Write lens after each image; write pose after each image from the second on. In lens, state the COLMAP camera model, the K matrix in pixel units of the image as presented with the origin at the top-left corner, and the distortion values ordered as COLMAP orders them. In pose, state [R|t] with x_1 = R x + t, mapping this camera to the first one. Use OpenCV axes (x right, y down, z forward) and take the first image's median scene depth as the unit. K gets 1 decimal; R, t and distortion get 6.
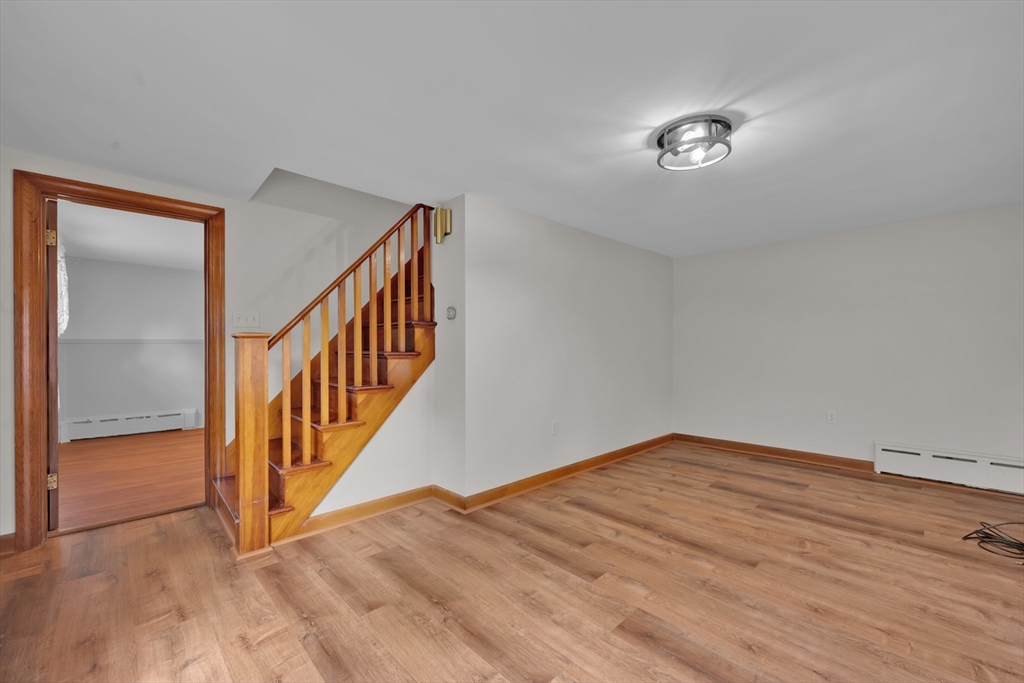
lens RADIAL K [[414.9, 0, 509.2], [0, 414.9, 341.9], [0, 0, 1]] dist [0.001017, 0.000045]
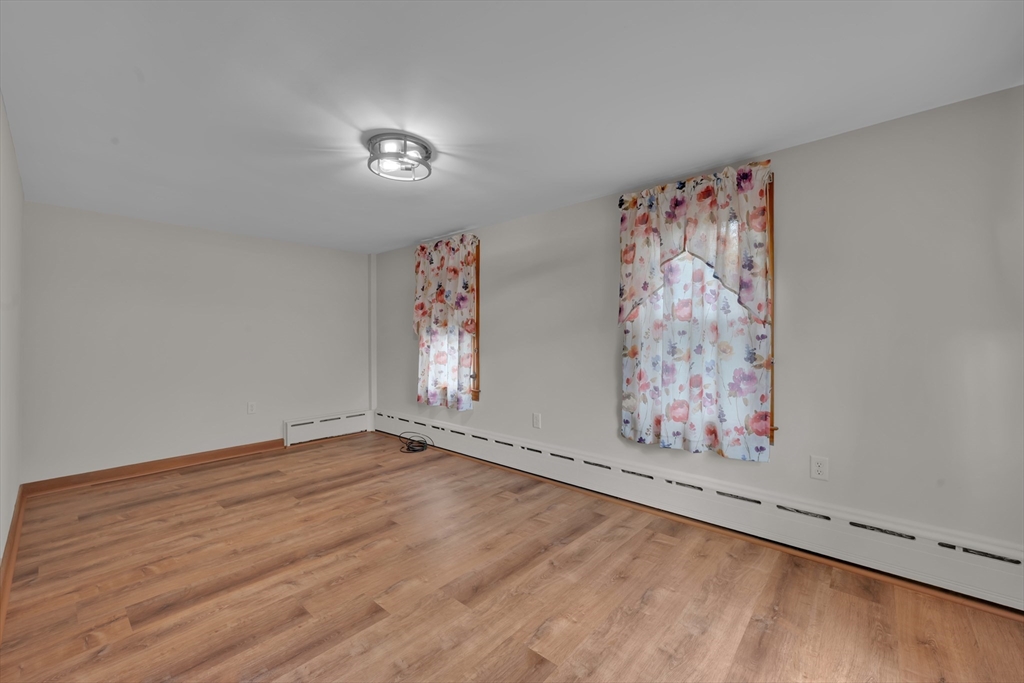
lens RADIAL K [[414.9, 0, 509.2], [0, 414.9, 341.9], [0, 0, 1]] dist [0.001017, 0.000045]
pose [[-0.081882, -0.003801, 0.996635, -0.482680], [-0.006368, 0.999974, 0.003291, 0.001684], [-0.996622, -0.006077, -0.081904, 0.576408]]
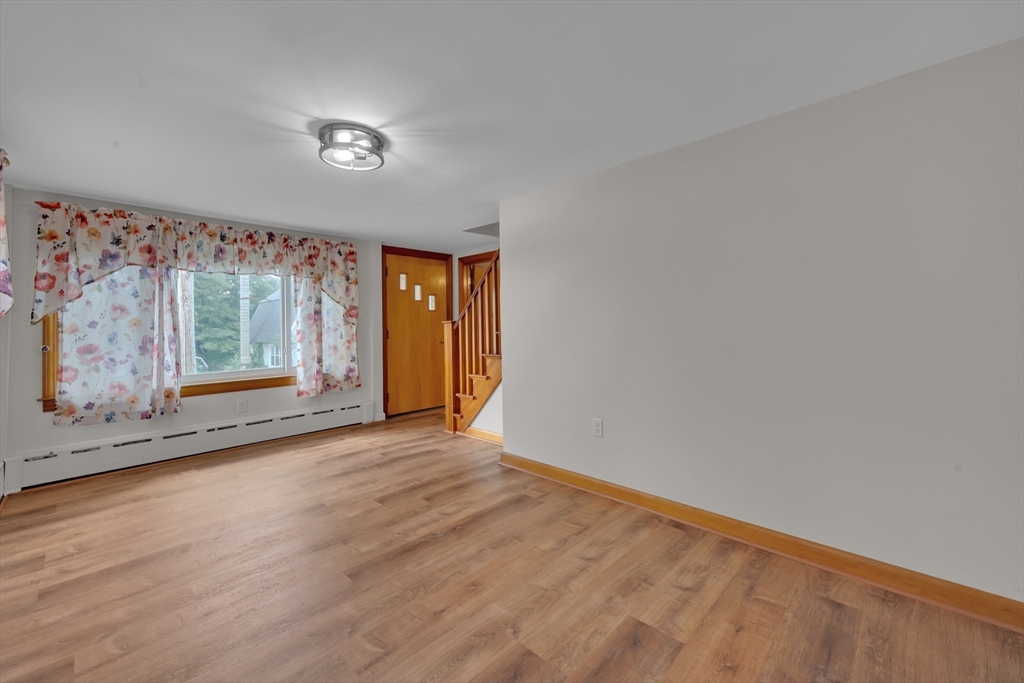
lens RADIAL K [[414.9, 0, 509.2], [0, 414.9, 341.9], [0, 0, 1]] dist [0.001017, 0.000045]
pose [[0.038926, 0.038392, -0.998504, 1.105806], [0.020232, 0.999027, 0.039201, 0.005845], [0.999037, -0.021728, 0.038111, 0.988266]]
